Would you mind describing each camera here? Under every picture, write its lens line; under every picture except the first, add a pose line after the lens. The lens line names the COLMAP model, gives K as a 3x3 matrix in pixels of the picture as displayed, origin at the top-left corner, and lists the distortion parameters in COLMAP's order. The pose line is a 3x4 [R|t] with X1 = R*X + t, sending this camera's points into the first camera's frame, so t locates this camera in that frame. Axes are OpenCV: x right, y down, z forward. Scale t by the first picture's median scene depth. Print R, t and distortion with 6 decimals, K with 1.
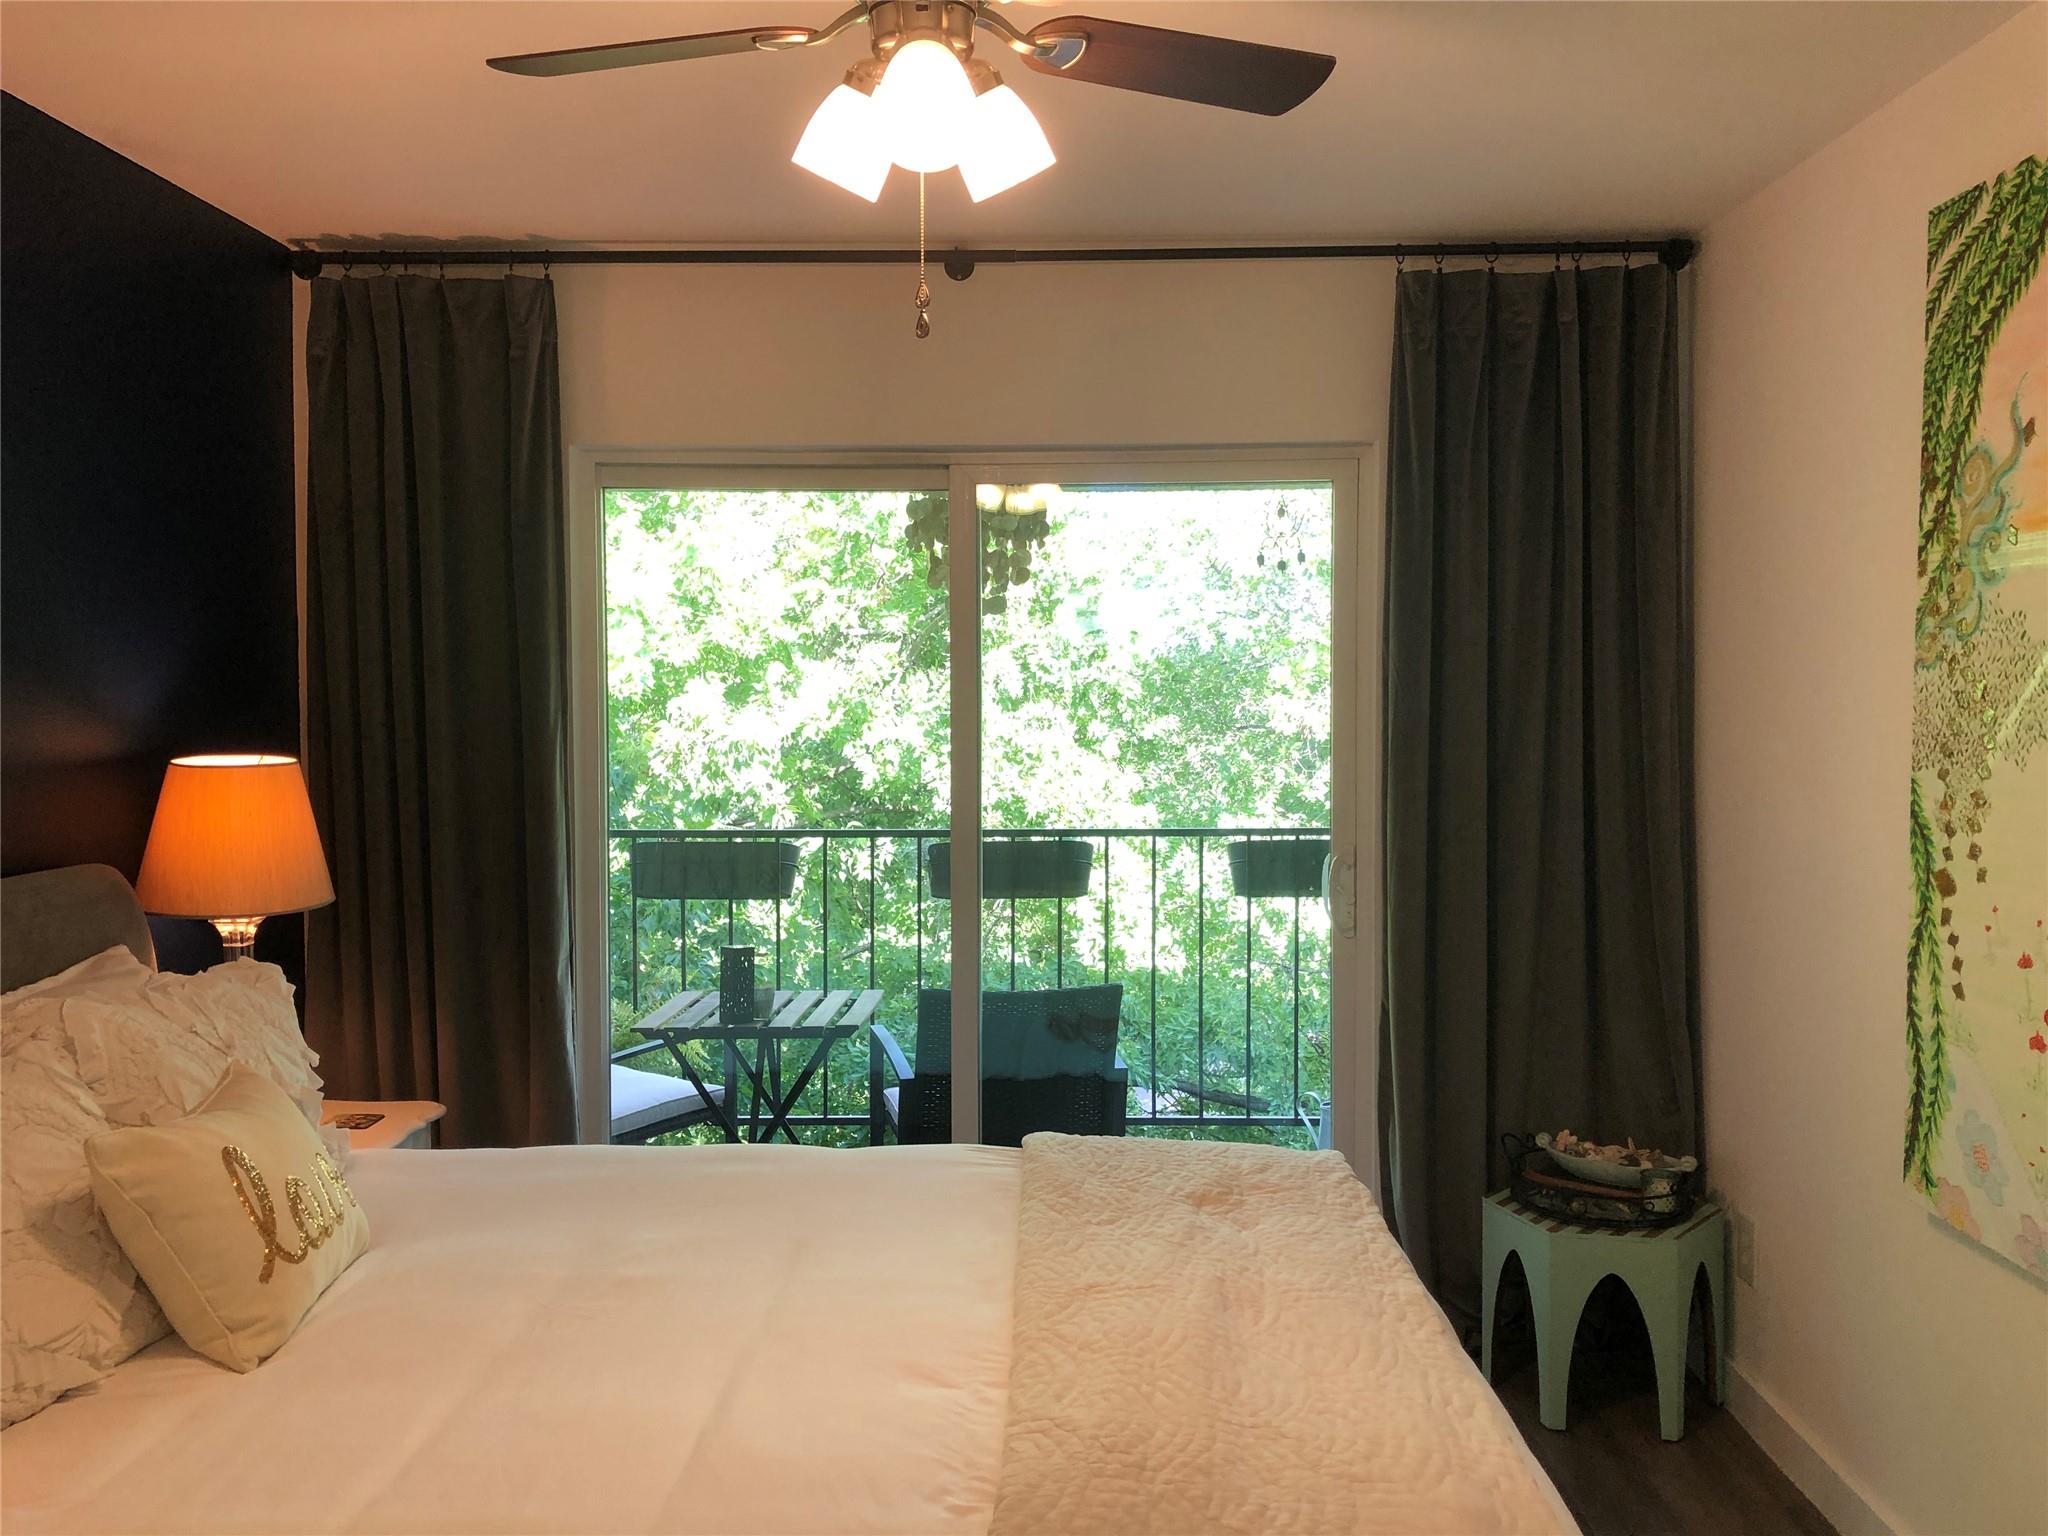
lens RADIAL K [[1691.3, 0, 997.0], [0, 1691.3, 750.1], [0, 0, 1]] dist [0.091635, -0.121853]
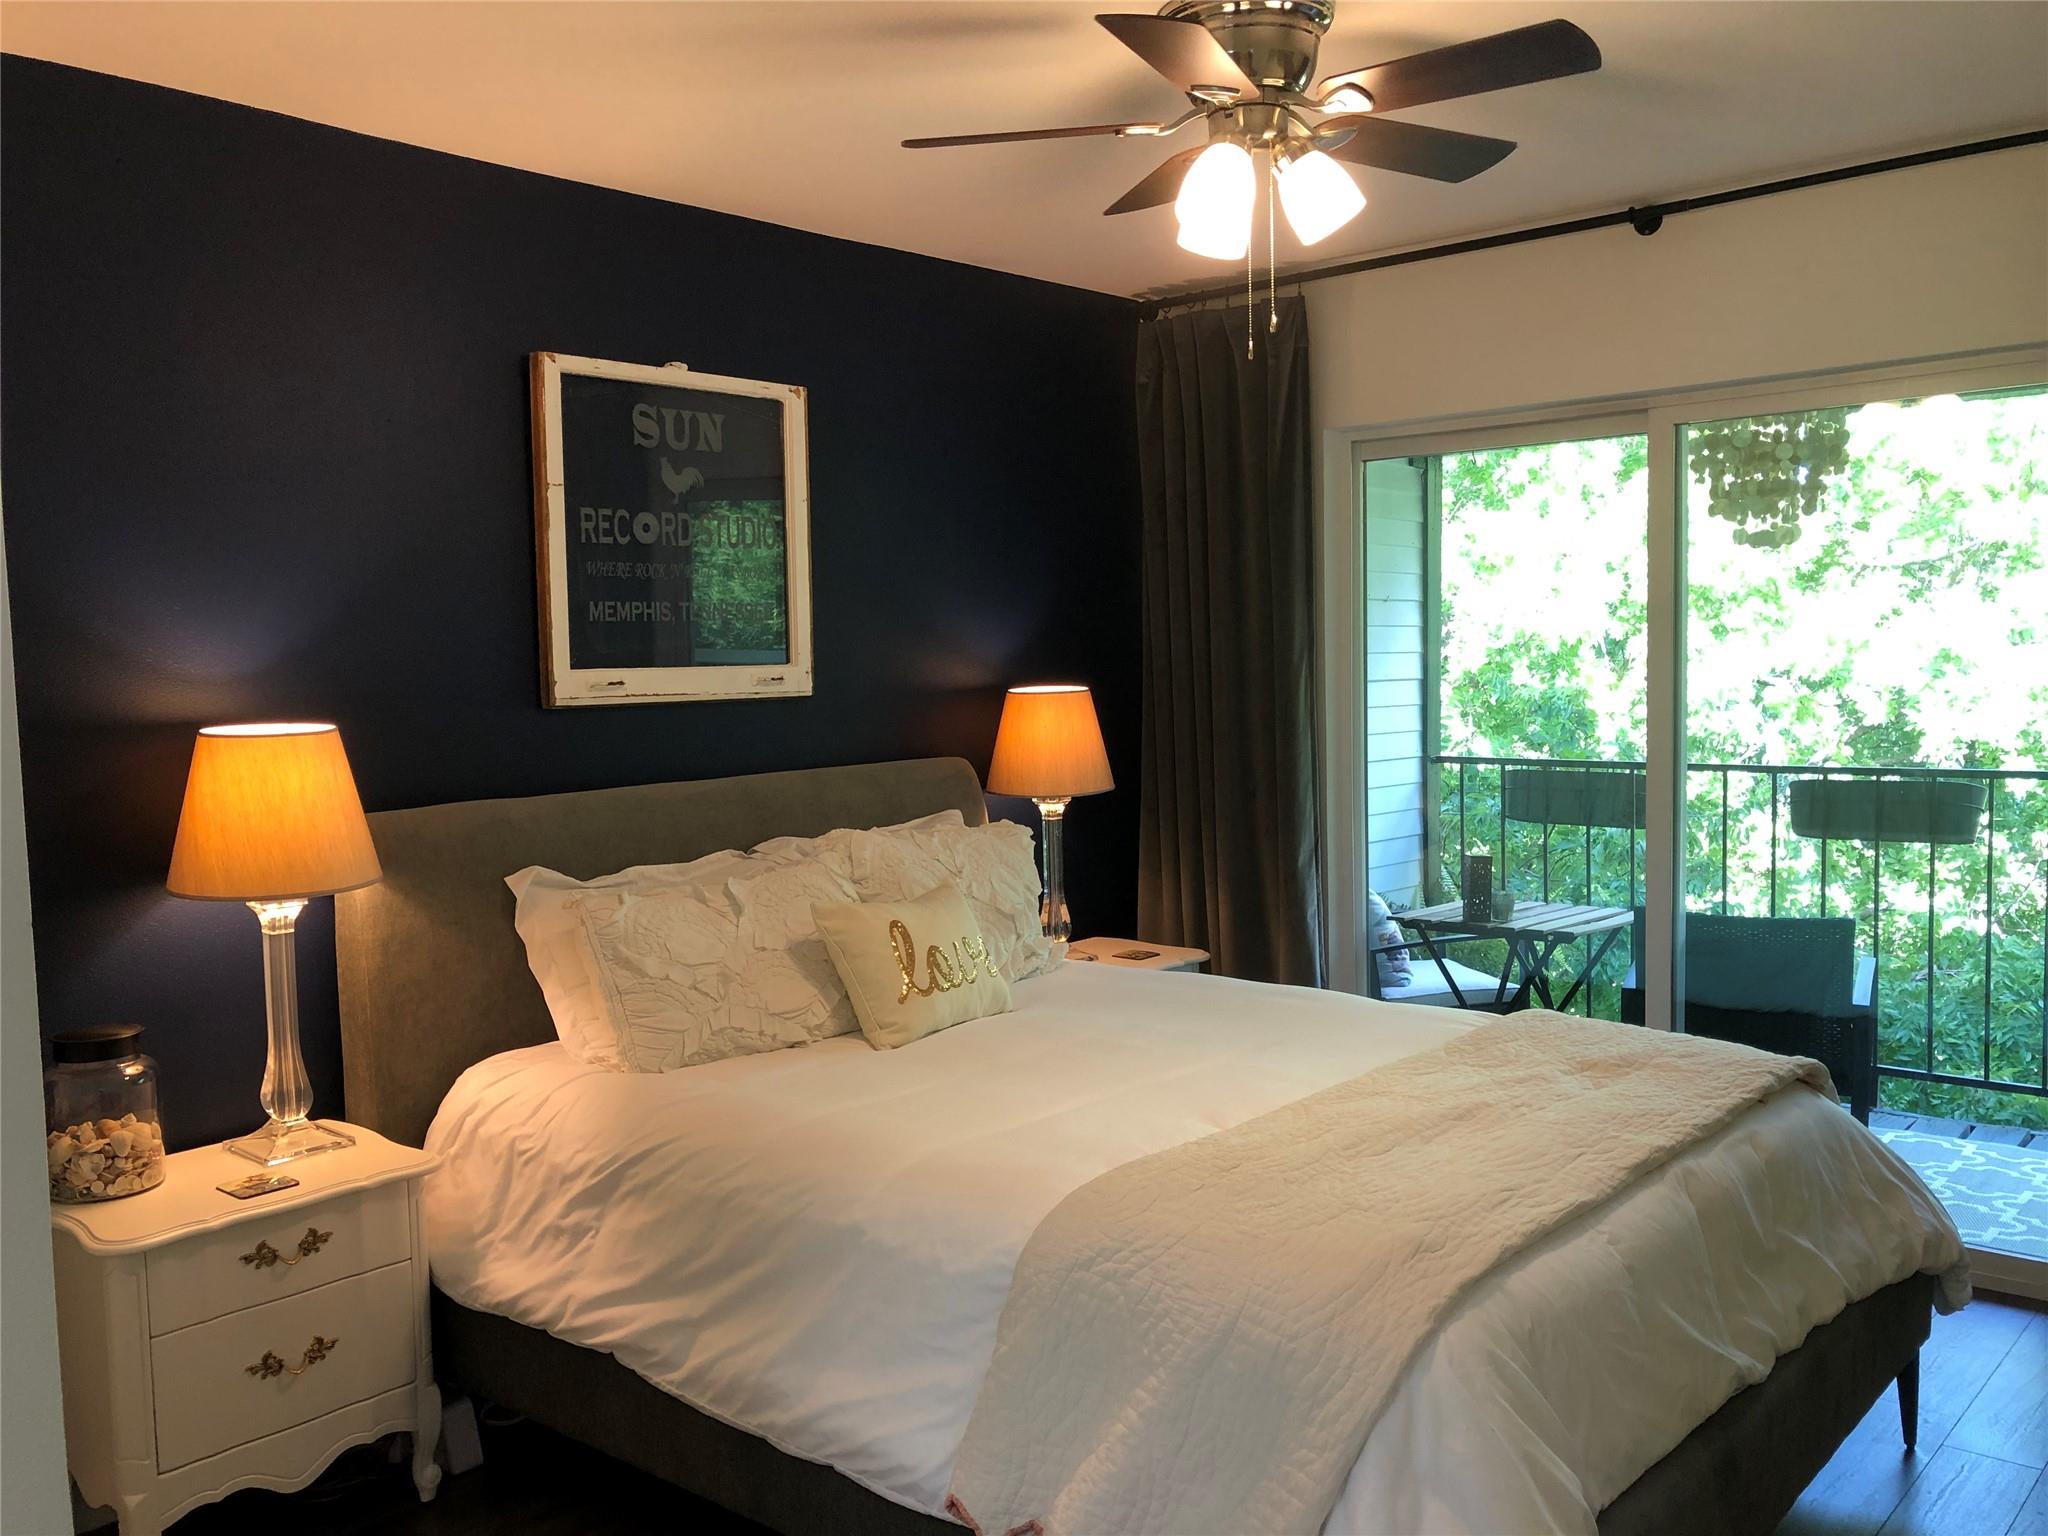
lens RADIAL K [[1726.2, 0, 1023.7], [0, 1726.2, 798.3], [0, 0, 1]] dist [0.053795, -0.134352]
pose [[0.761405, 0.040742, -0.646995, 0.467048], [-0.003078, 0.998239, 0.059237, 0.013010], [0.648269, -0.043112, 0.760190, -0.103170]]
